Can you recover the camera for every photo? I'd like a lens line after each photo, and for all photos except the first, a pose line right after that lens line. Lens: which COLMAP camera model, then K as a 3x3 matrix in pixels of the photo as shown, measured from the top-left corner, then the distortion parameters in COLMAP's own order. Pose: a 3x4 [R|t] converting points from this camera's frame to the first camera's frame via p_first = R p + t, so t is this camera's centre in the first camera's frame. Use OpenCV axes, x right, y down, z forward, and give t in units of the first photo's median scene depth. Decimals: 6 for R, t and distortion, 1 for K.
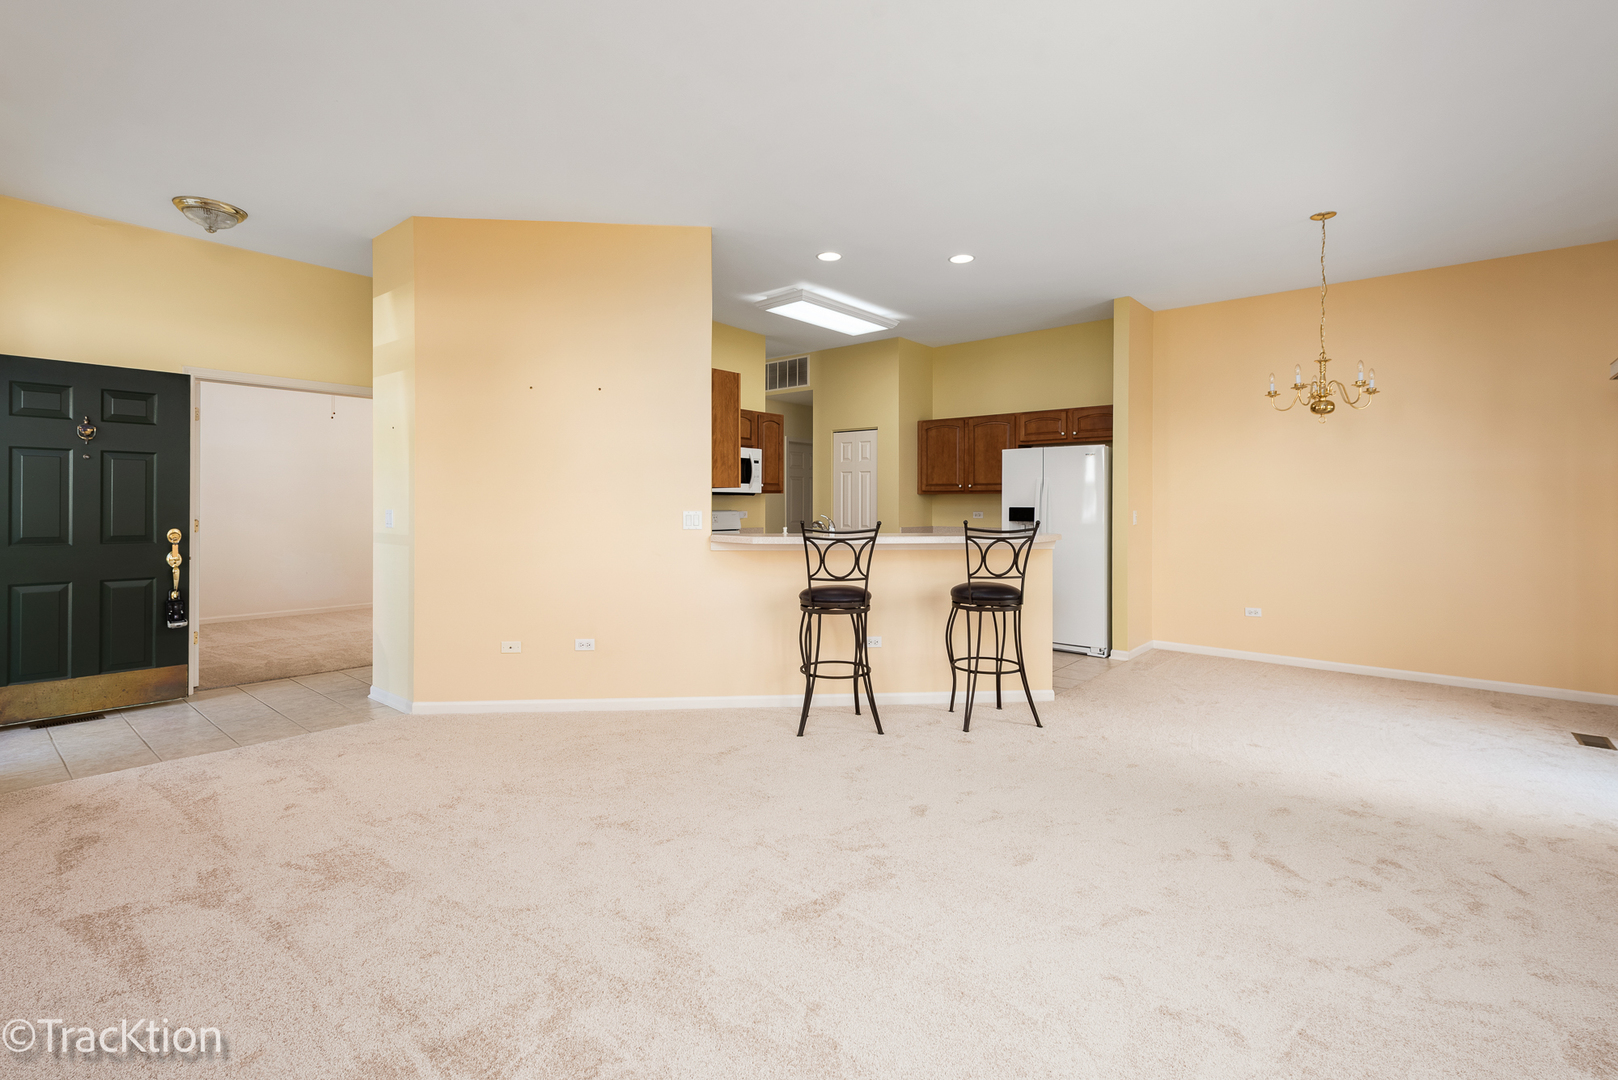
lens RADIAL K [[720.6, 0, 812.5], [0, 720.6, 517.7], [0, 0, 1]] dist [0.002737, 0.000753]
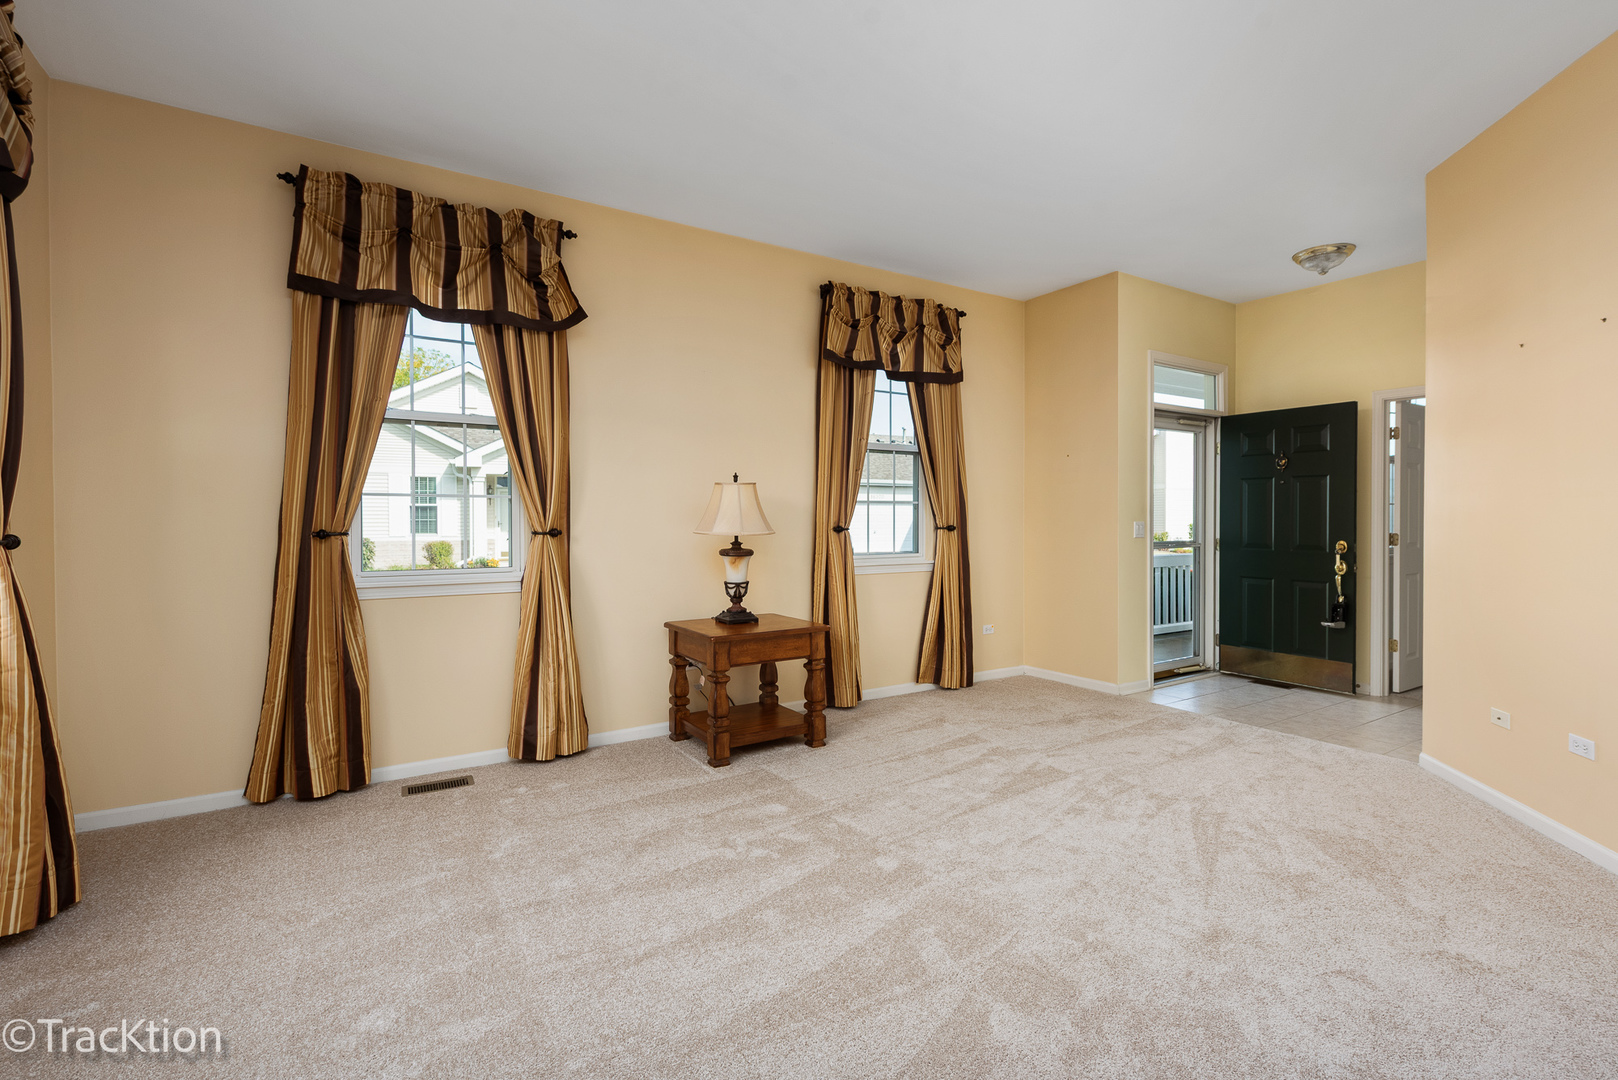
lens RADIAL K [[720.6, 0, 812.5], [0, 720.6, 517.7], [0, 0, 1]] dist [0.002737, 0.000753]
pose [[-0.294182, -0.009814, -0.955699, 0.309987], [-0.017788, 0.999830, -0.004792, 0.000002], [0.955584, 0.015590, -0.294306, 0.384163]]
